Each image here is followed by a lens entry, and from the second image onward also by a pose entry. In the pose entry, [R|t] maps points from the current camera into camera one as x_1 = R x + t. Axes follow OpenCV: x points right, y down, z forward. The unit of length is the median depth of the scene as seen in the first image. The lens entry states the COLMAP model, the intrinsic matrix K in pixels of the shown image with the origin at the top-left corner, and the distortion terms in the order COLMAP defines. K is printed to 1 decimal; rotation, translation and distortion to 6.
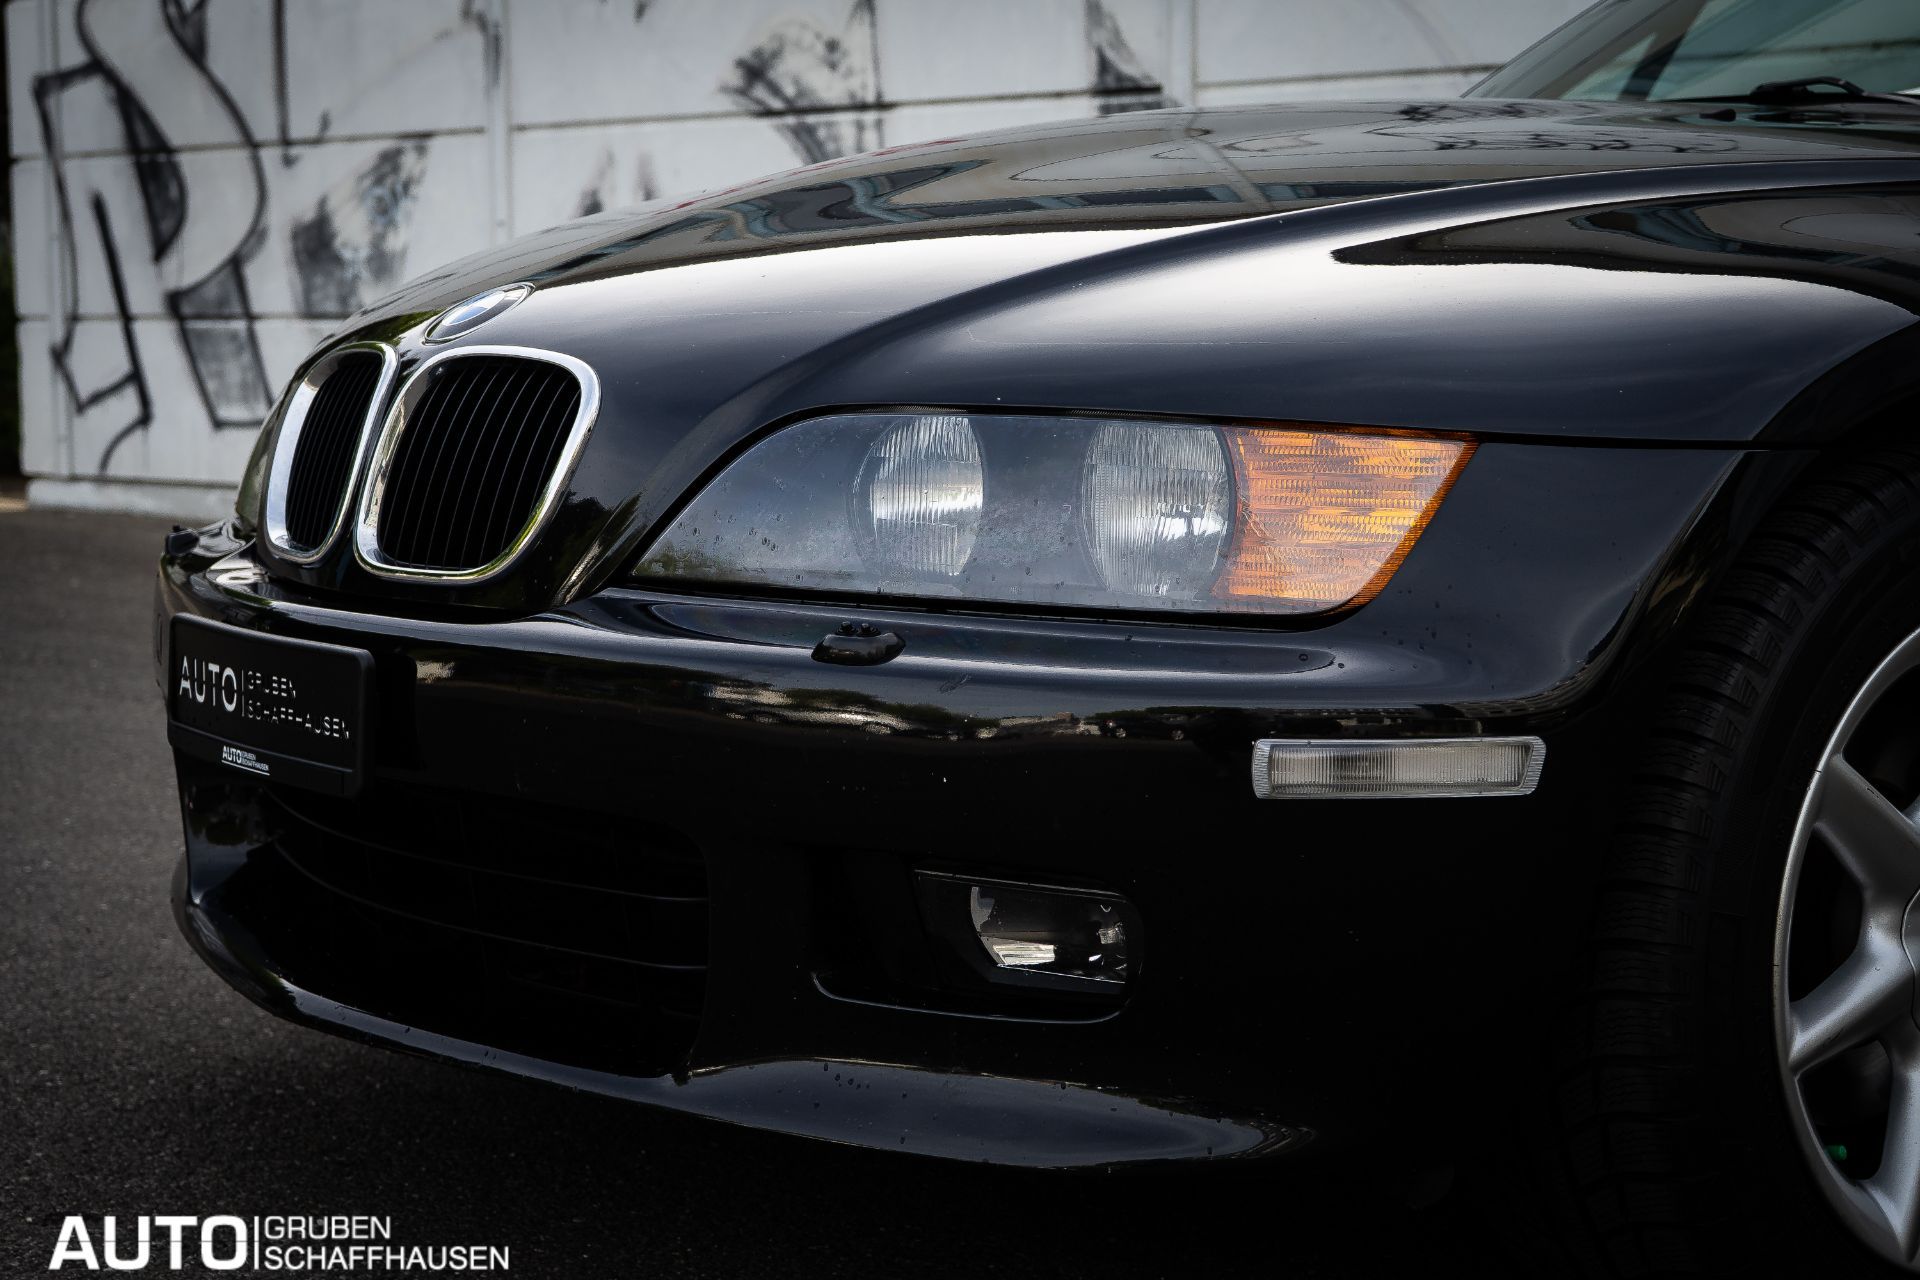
lens RADIAL K [[3148.0, 0, 960.0], [0, 3148.0, 640.0], [0, 0, 1]] dist [-0.047799, 0.144284]
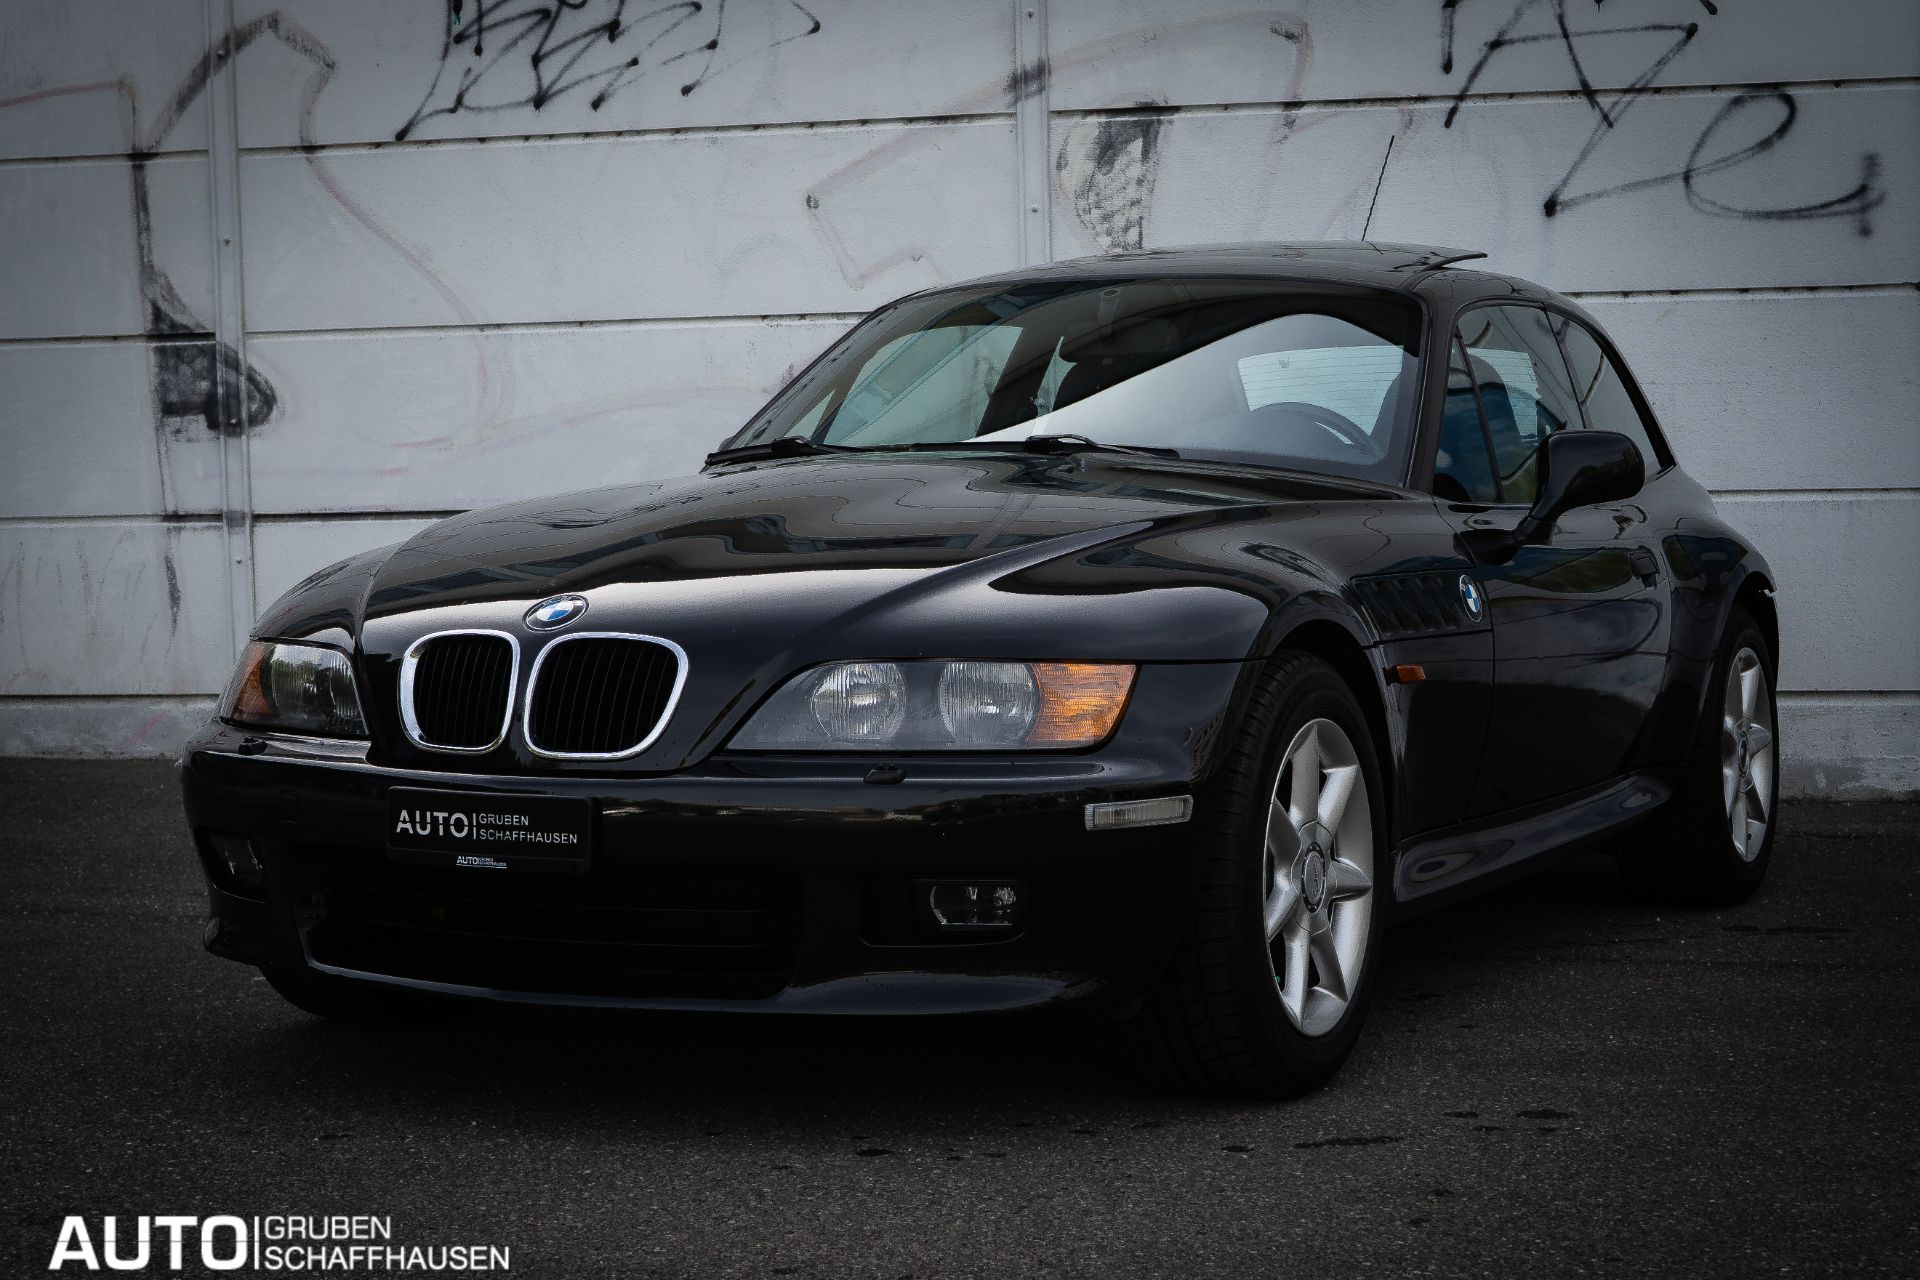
lens RADIAL K [[3148.0, 0, 960.0], [0, 3148.0, 640.0], [0, 0, 1]] dist [-0.047799, 0.144284]
pose [[0.892672, -0.045284, 0.448426, -0.880154], [0.062231, 0.997794, -0.023121, -0.034790], [-0.446390, 0.048545, 0.893521, -0.859600]]
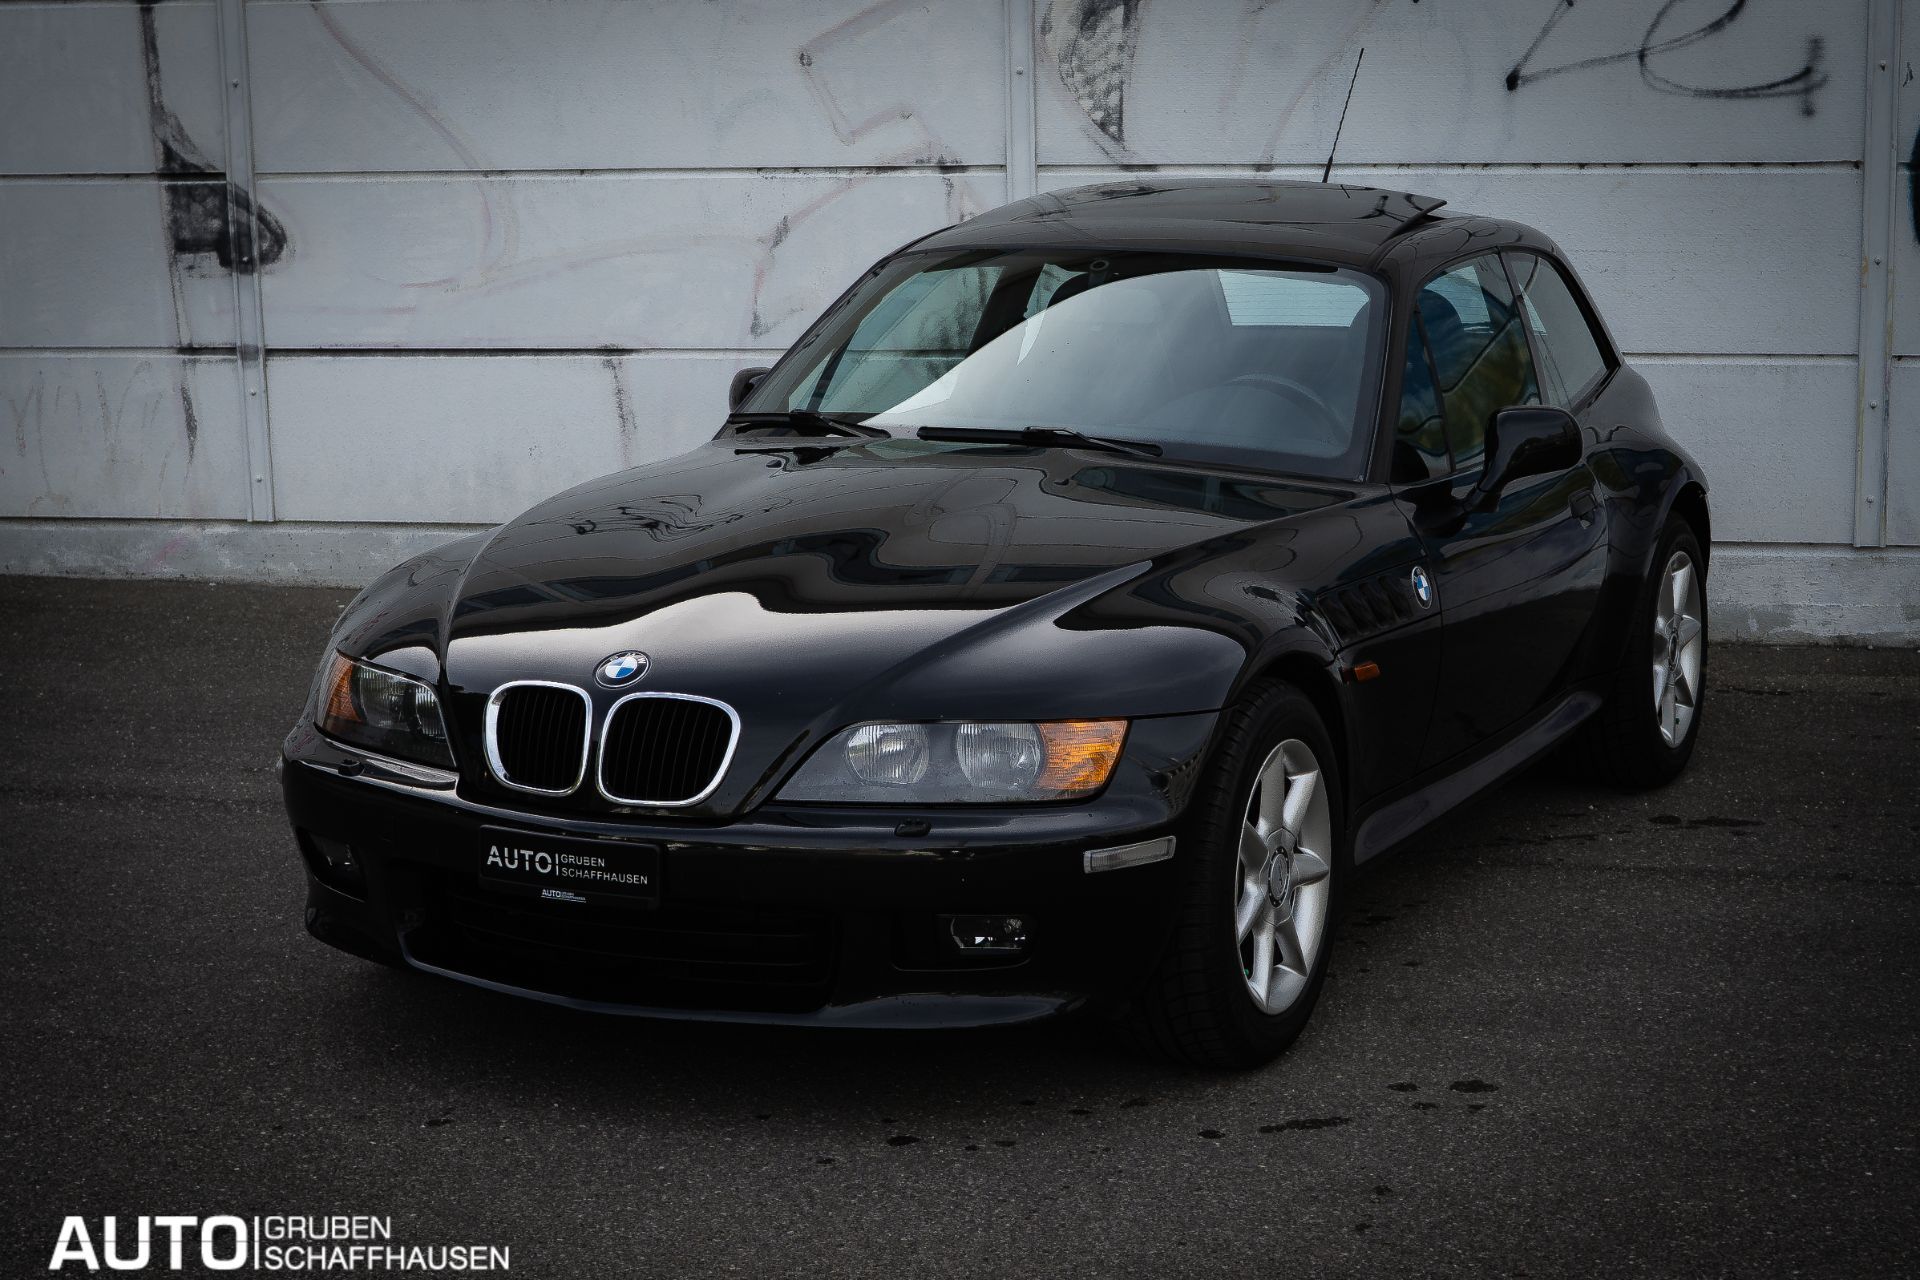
lens RADIAL K [[3235.1, 0, 1006.1], [0, 3235.1, 614.0], [0, 0, 1]] dist [-0.041783, 0.021092]
pose [[0.880330, -0.094917, 0.464769, -1.065996], [0.059977, 0.994185, 0.089433, -0.365118], [-0.470555, -0.050855, 0.880904, -1.179930]]
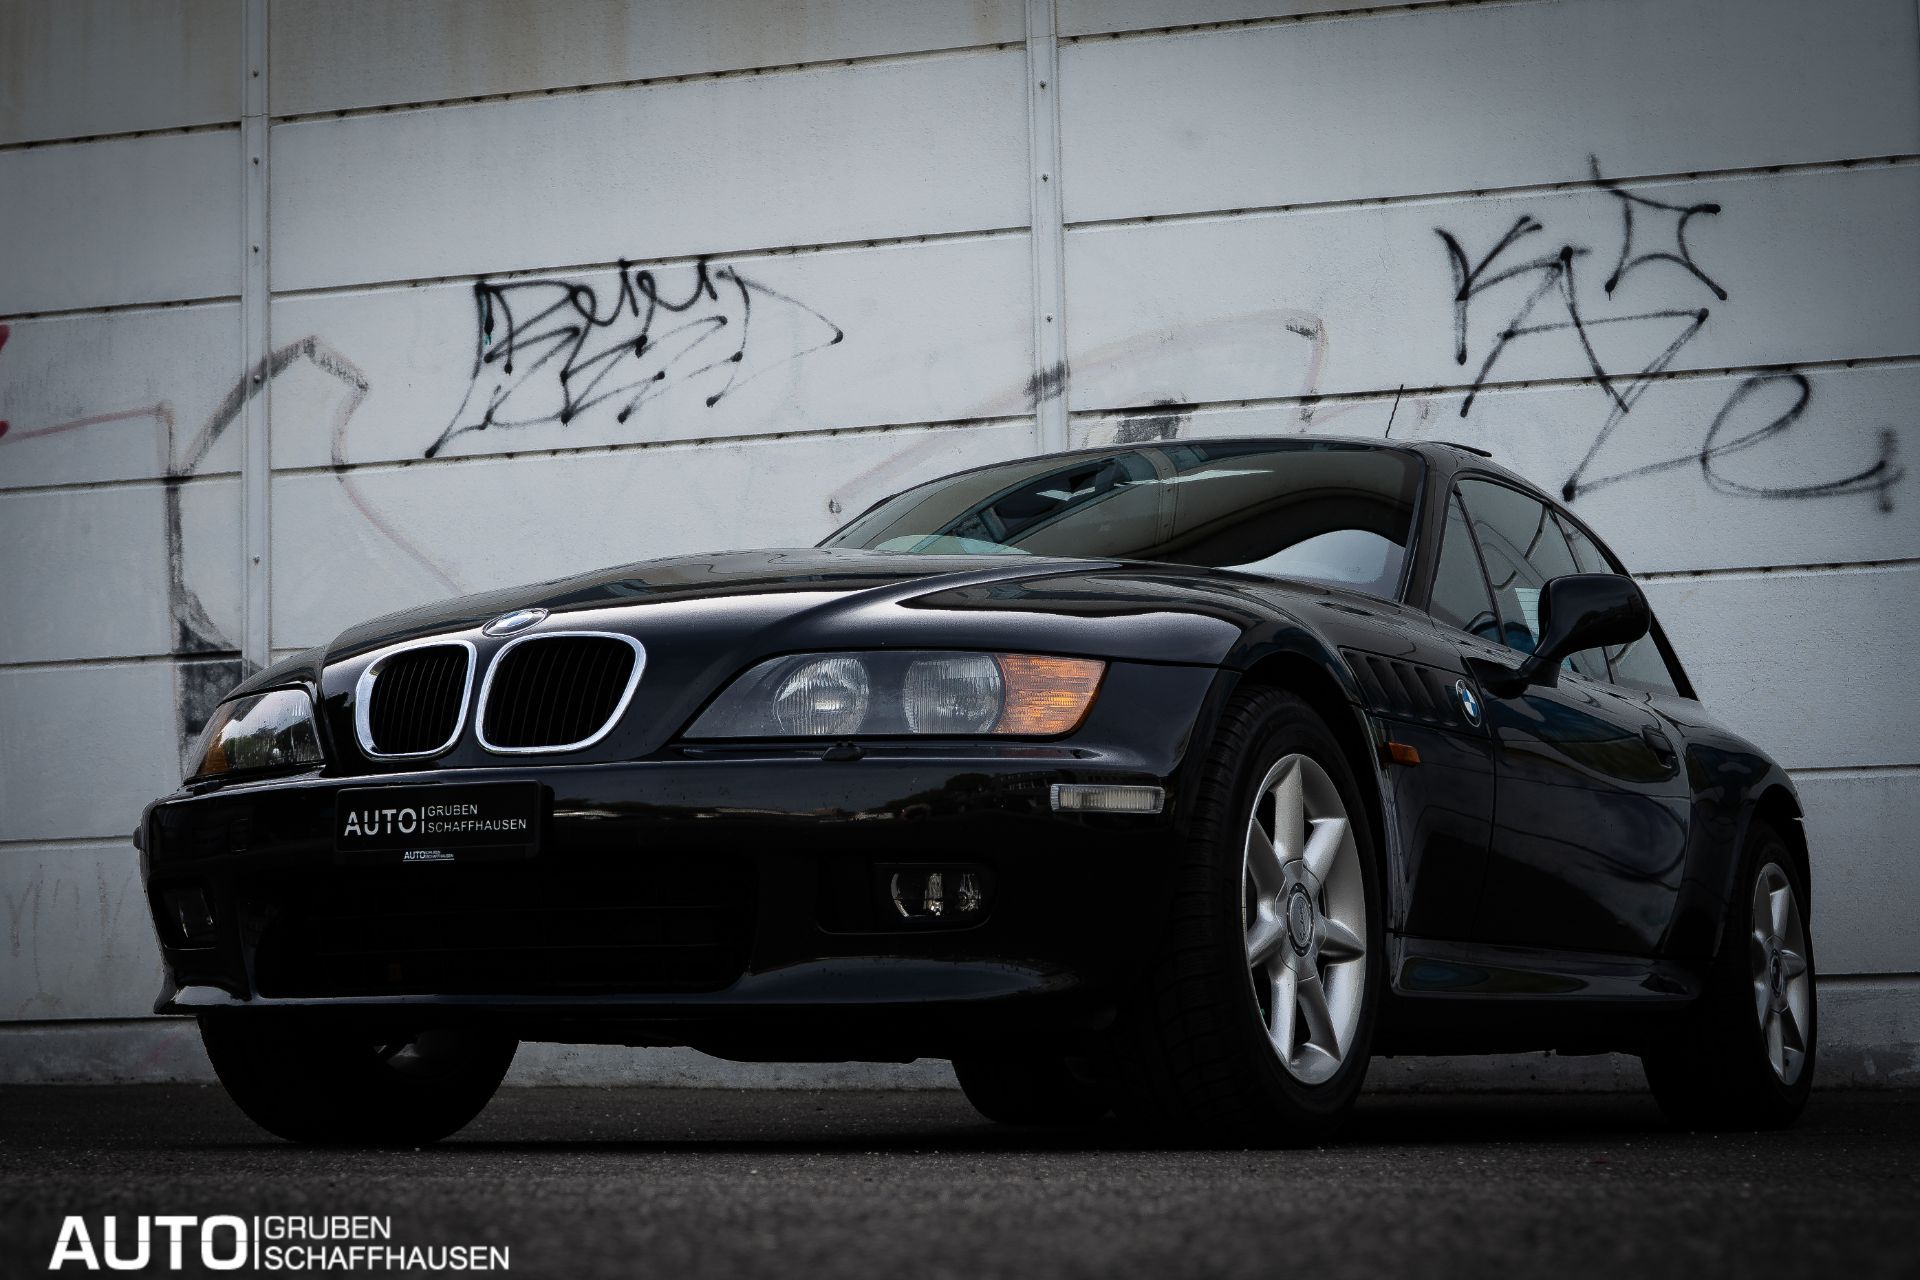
lens RADIAL K [[3148.0, 0, 960.0], [0, 3148.0, 640.0], [0, 0, 1]] dist [-0.047799, 0.144284]
pose [[0.902619, 0.029735, 0.429412, -0.799891], [0.063458, 0.977518, -0.201077, 0.327210], [-0.425737, 0.208746, 0.880439, -0.799941]]
